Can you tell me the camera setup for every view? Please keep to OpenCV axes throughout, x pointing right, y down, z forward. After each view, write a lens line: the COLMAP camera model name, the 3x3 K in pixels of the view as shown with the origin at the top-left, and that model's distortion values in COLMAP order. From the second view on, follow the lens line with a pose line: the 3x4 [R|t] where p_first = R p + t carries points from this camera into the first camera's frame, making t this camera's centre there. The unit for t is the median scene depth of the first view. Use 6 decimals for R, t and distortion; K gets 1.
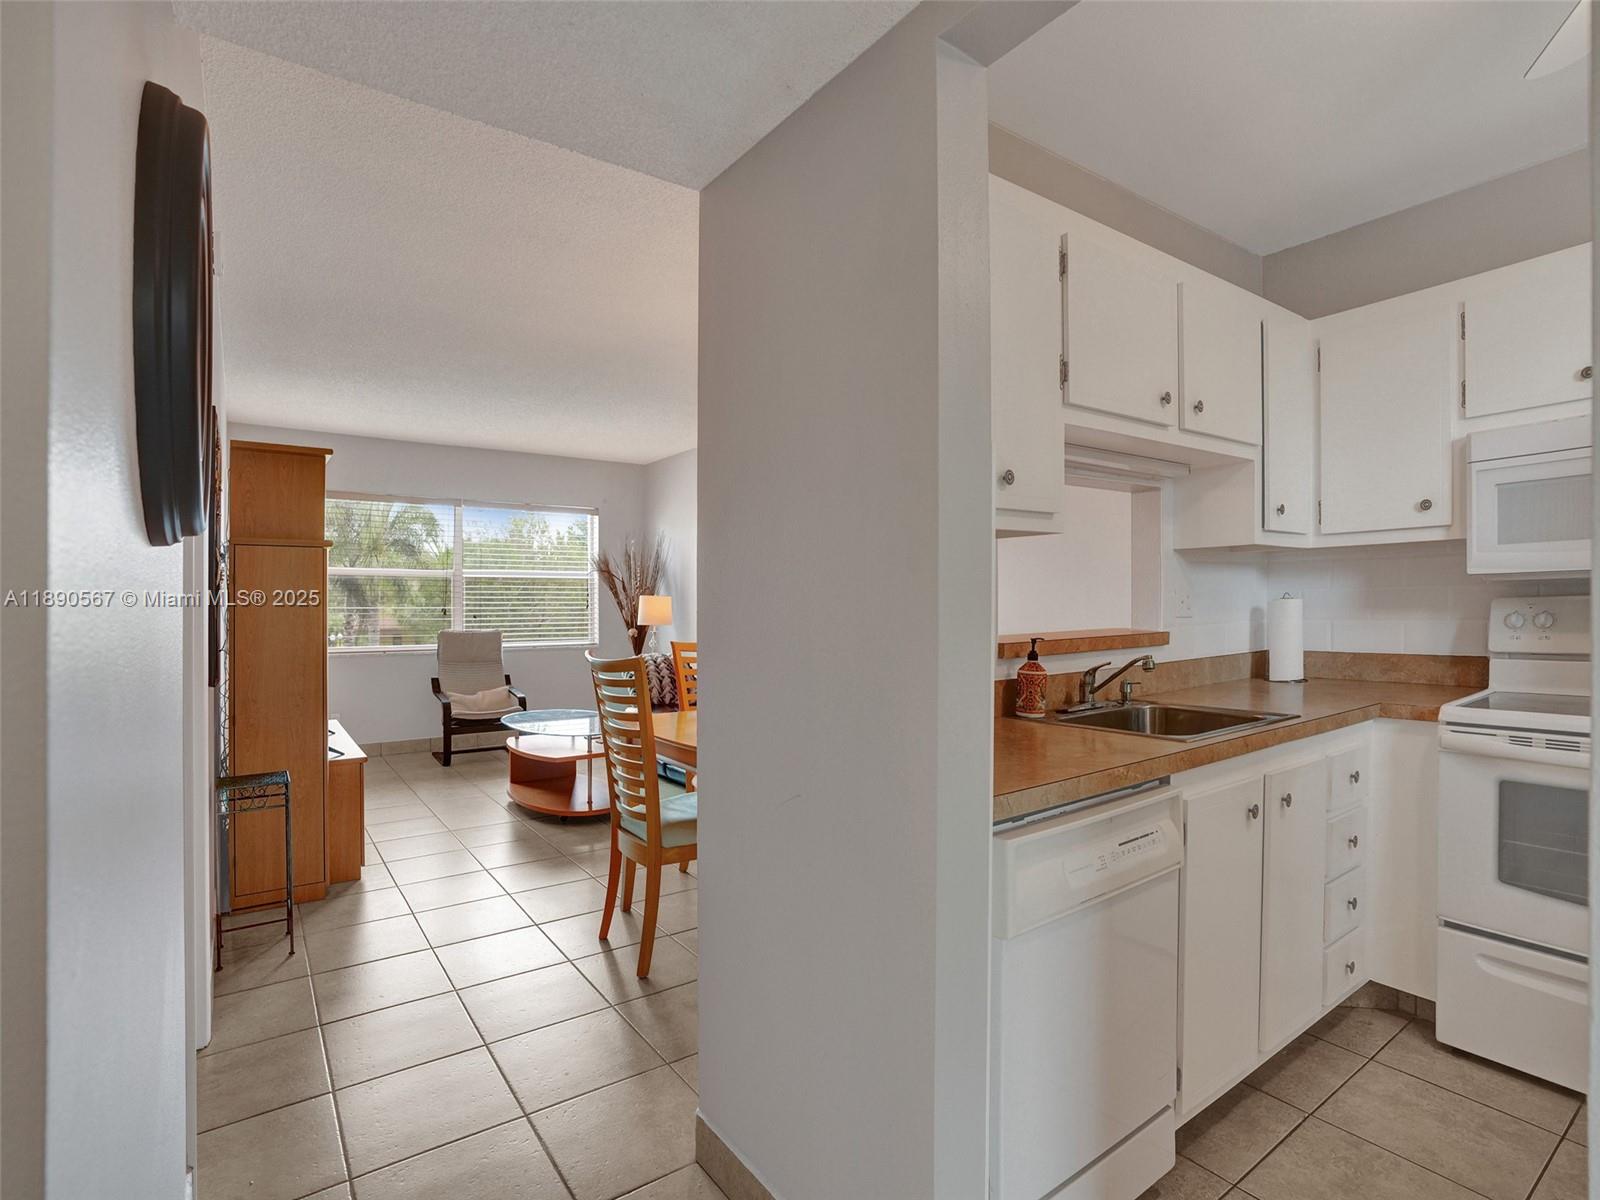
lens RADIAL K [[773.0, 0, 800.0], [0, 773.0, 600.0], [0, 0, 1]] dist [0.001160, 0.000582]
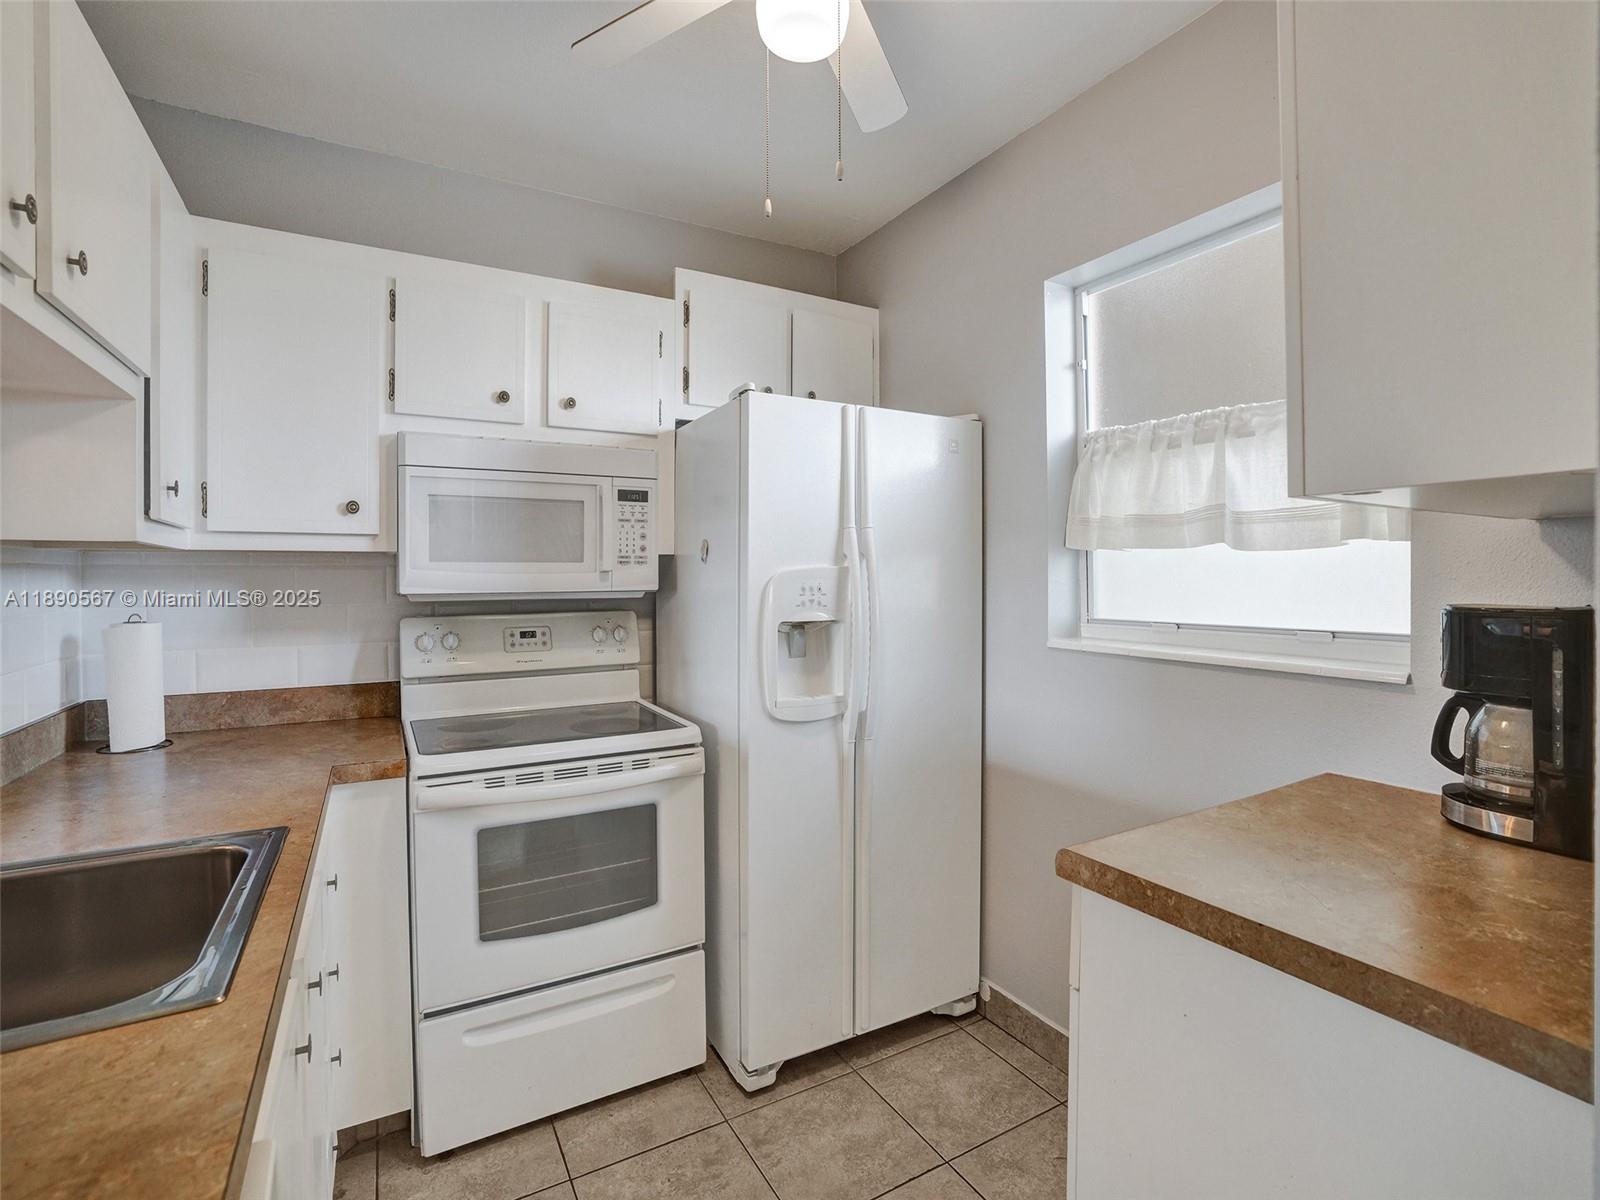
lens RADIAL K [[736.2, 0, 793.8], [0, 736.2, 594.8], [0, 0, 1]] dist [-0.002422, 0.000337]
pose [[0.129689, -0.006037, 0.991536, 0.098085], [-0.000645, 0.999981, 0.006173, -0.035712], [-0.991554, -0.001440, 0.129683, 0.437352]]
